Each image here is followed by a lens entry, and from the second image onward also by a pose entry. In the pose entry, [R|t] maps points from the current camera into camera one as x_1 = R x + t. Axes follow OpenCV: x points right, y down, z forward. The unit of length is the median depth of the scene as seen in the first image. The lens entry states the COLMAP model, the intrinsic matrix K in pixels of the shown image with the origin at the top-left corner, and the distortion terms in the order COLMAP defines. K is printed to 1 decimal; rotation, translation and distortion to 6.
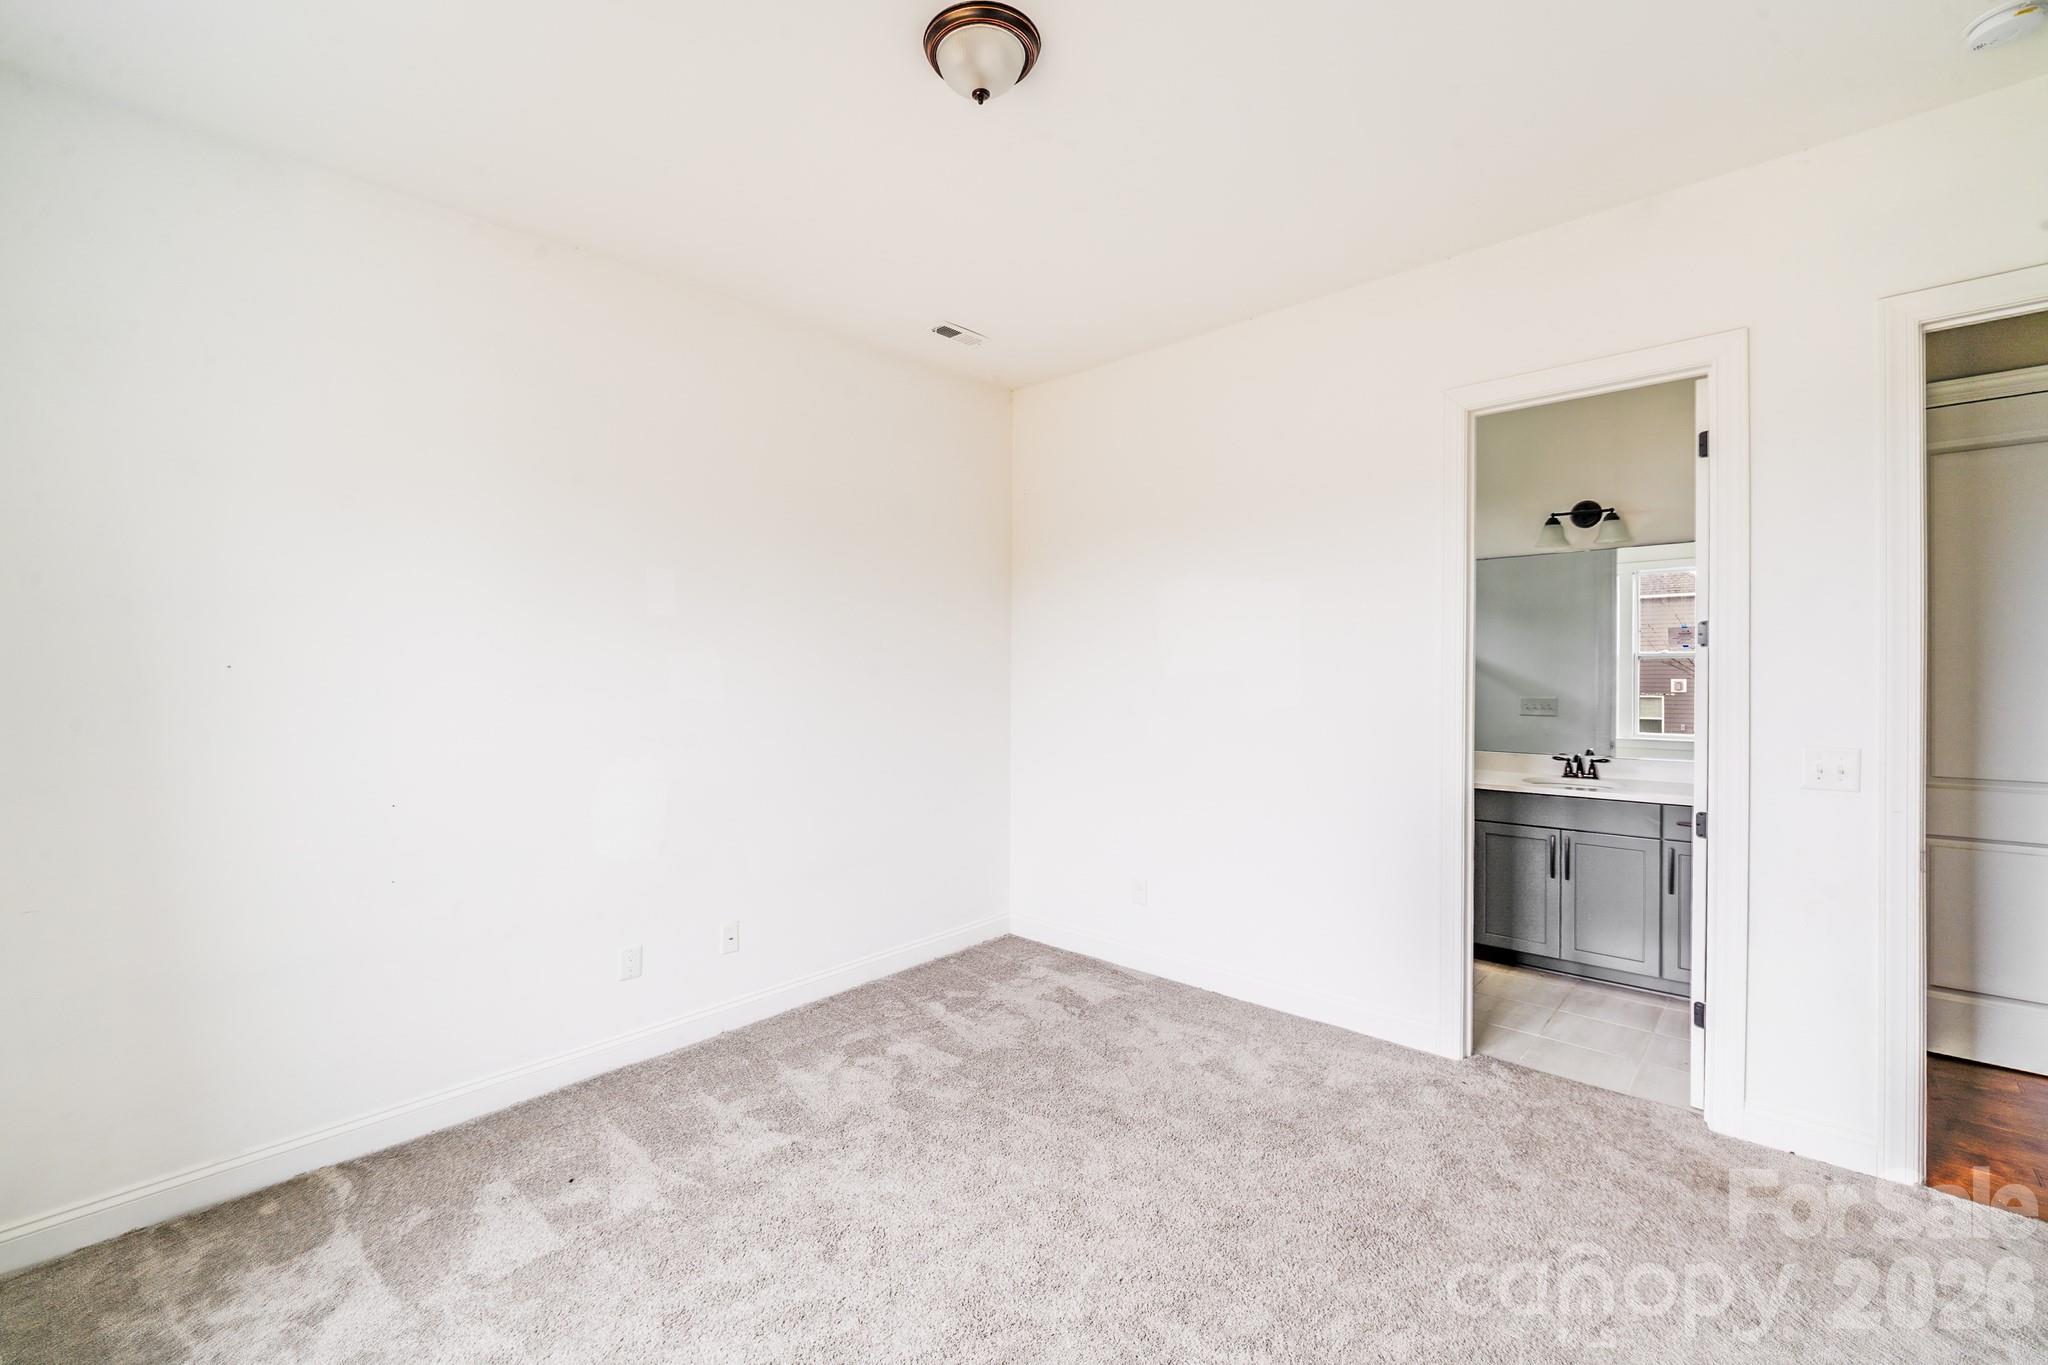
lens RADIAL K [[849.3, 0, 1019.2], [0, 849.3, 670.0], [0, 0, 1]] dist [0.002353, -0.000201]
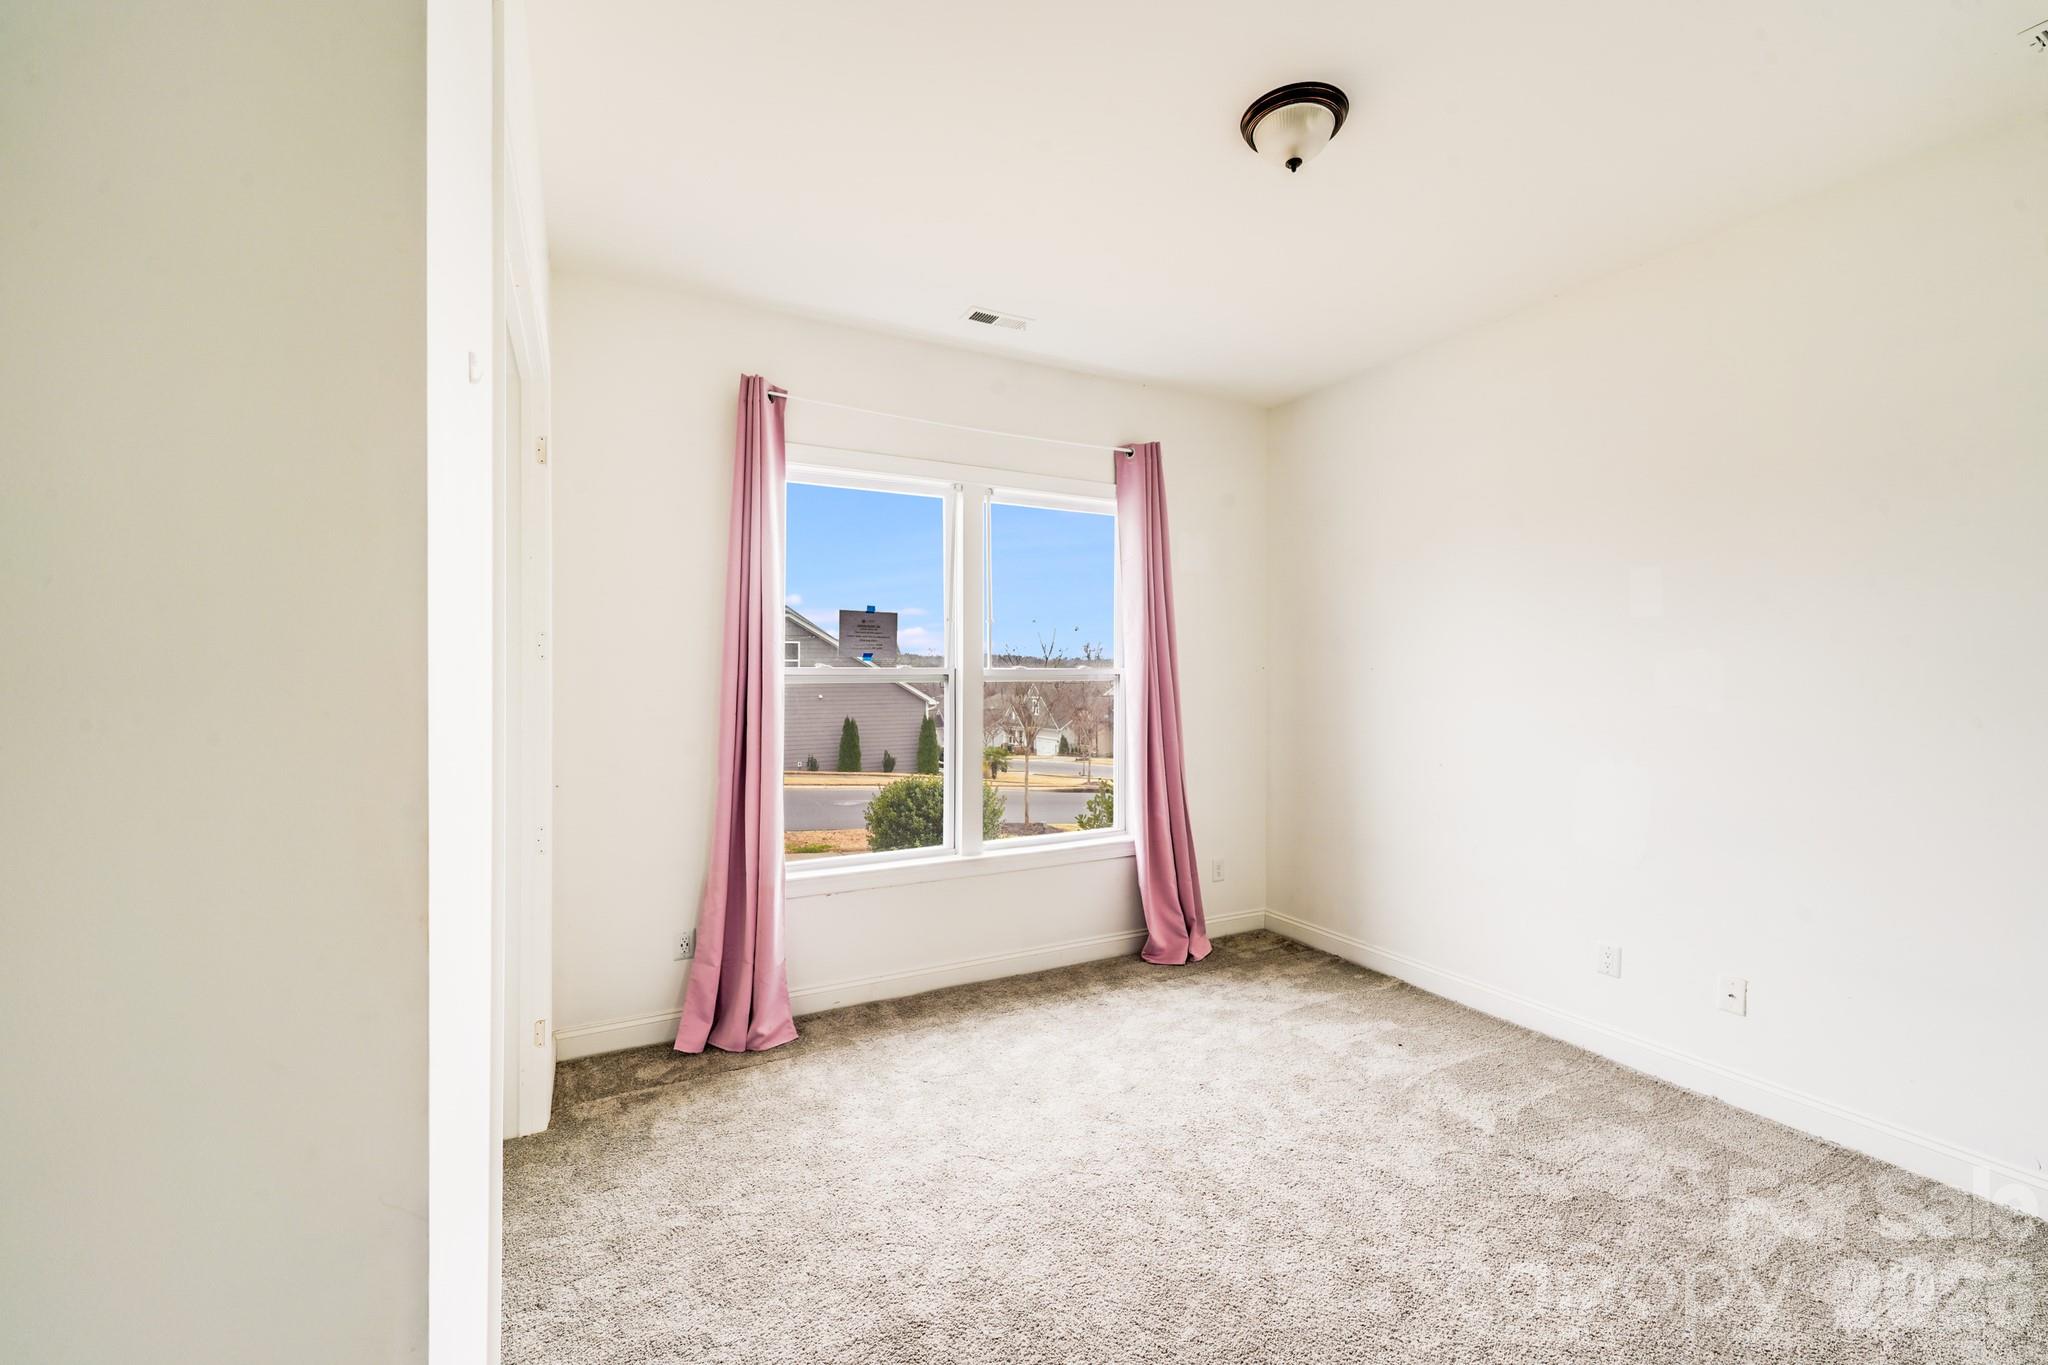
lens RADIAL K [[849.3, 0, 1019.2], [0, 849.3, 670.0], [0, 0, 1]] dist [0.002353, -0.000201]
pose [[-0.332227, 0.001396, -0.943199, 0.963686], [-0.001124, 0.999998, 0.001876, -0.006285], [0.943199, 0.001683, -0.332224, 0.870127]]
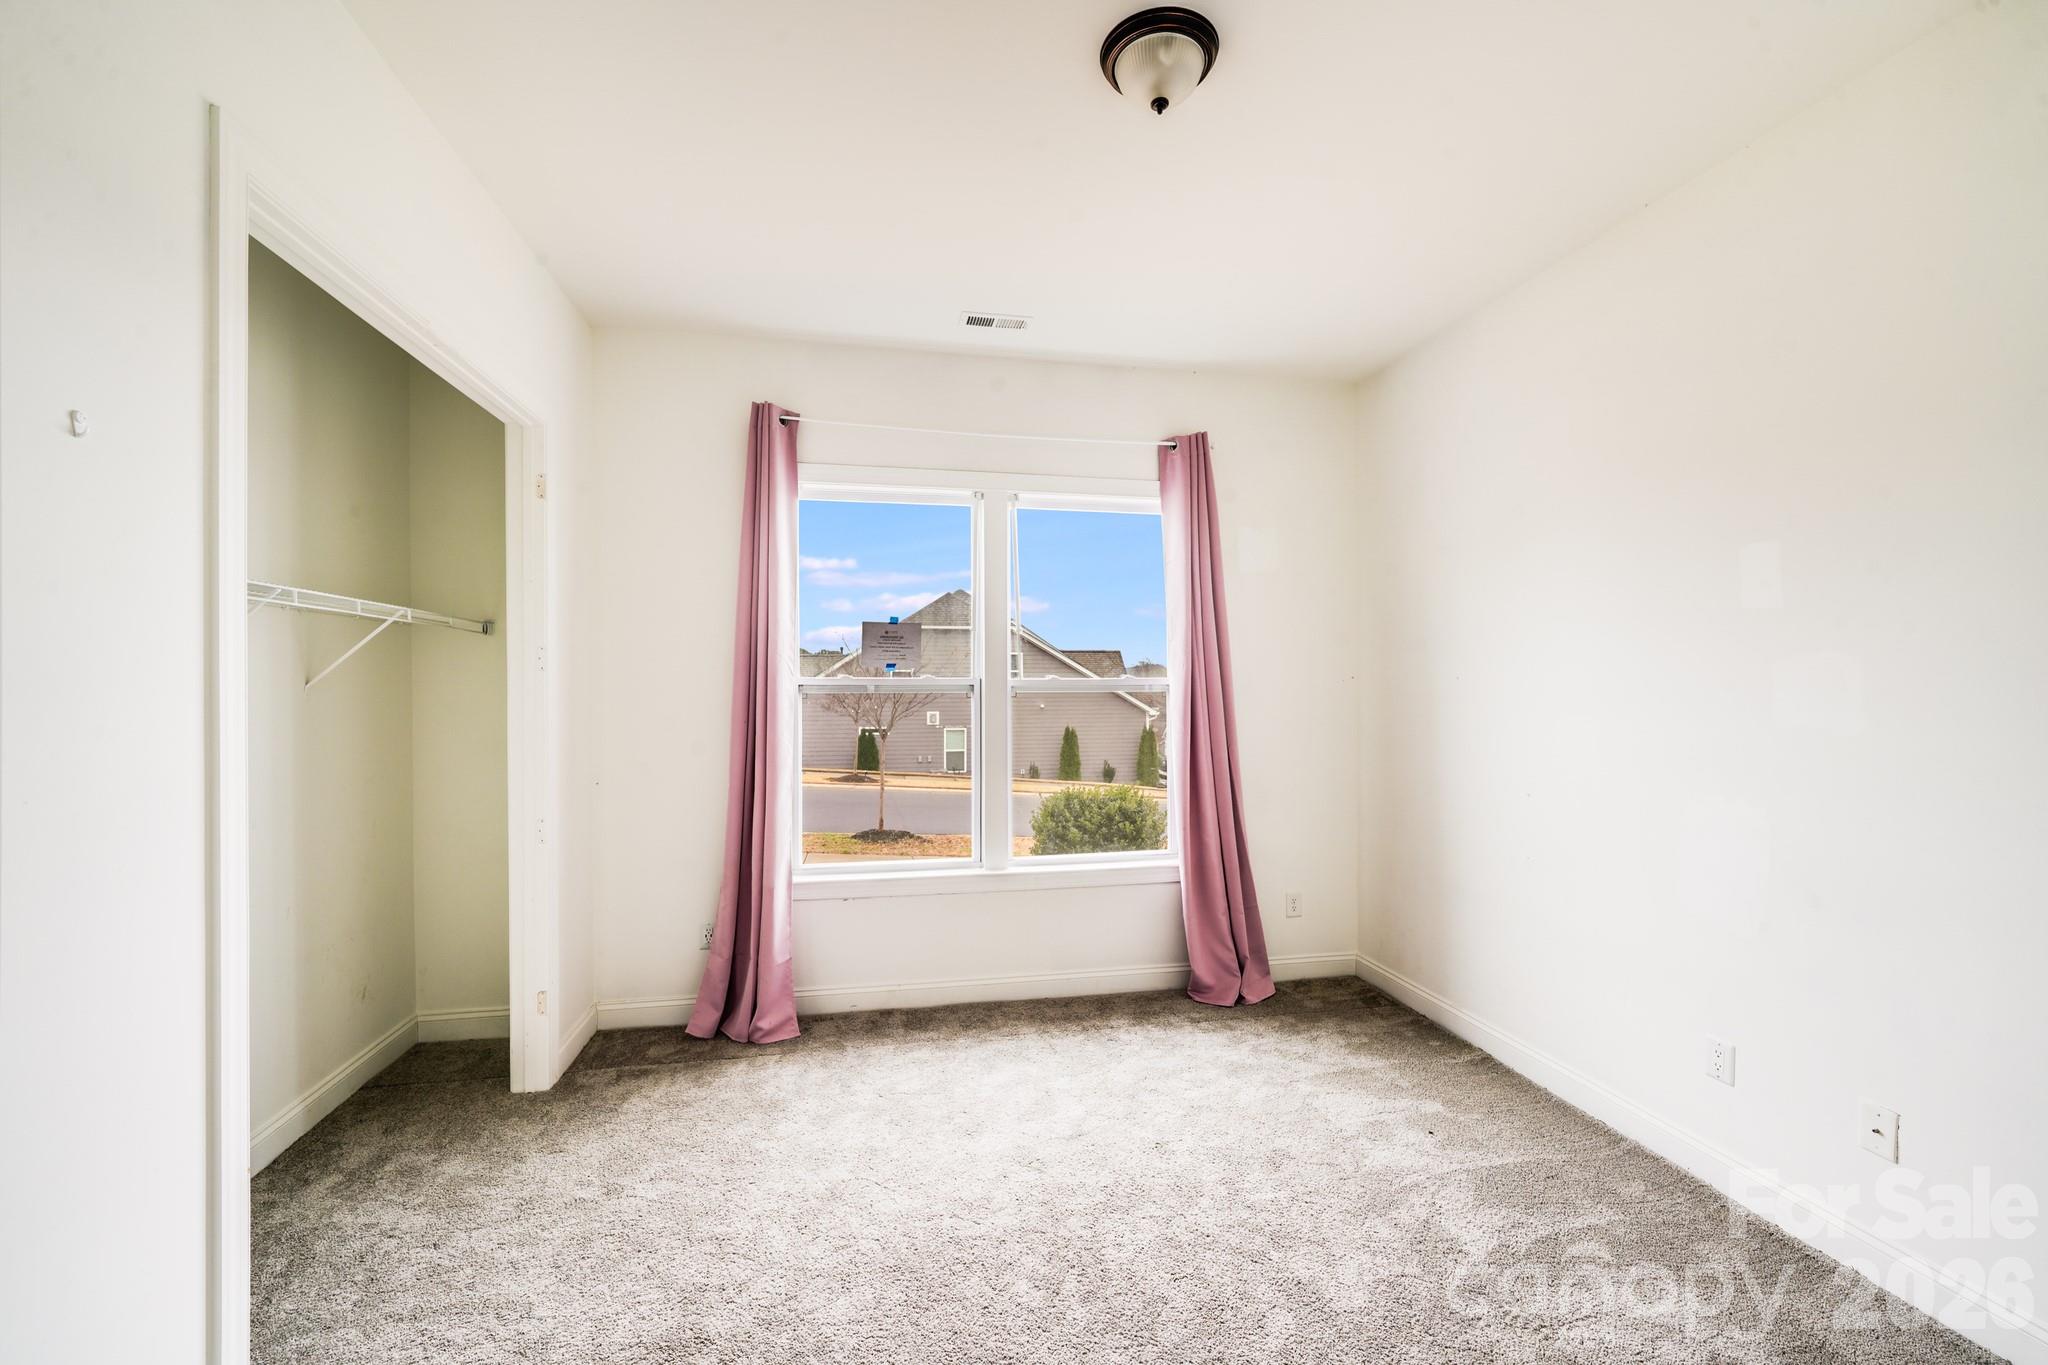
lens RADIAL K [[843.1, 0, 1018.7], [0, 843.1, 666.1], [0, 0, 1]] dist [-0.007806, -0.000612]
pose [[-0.591504, -0.012256, -0.806209, 0.704921], [-0.000132, 0.999886, -0.015103, -0.005267], [0.806302, -0.008827, -0.591438, 1.218249]]
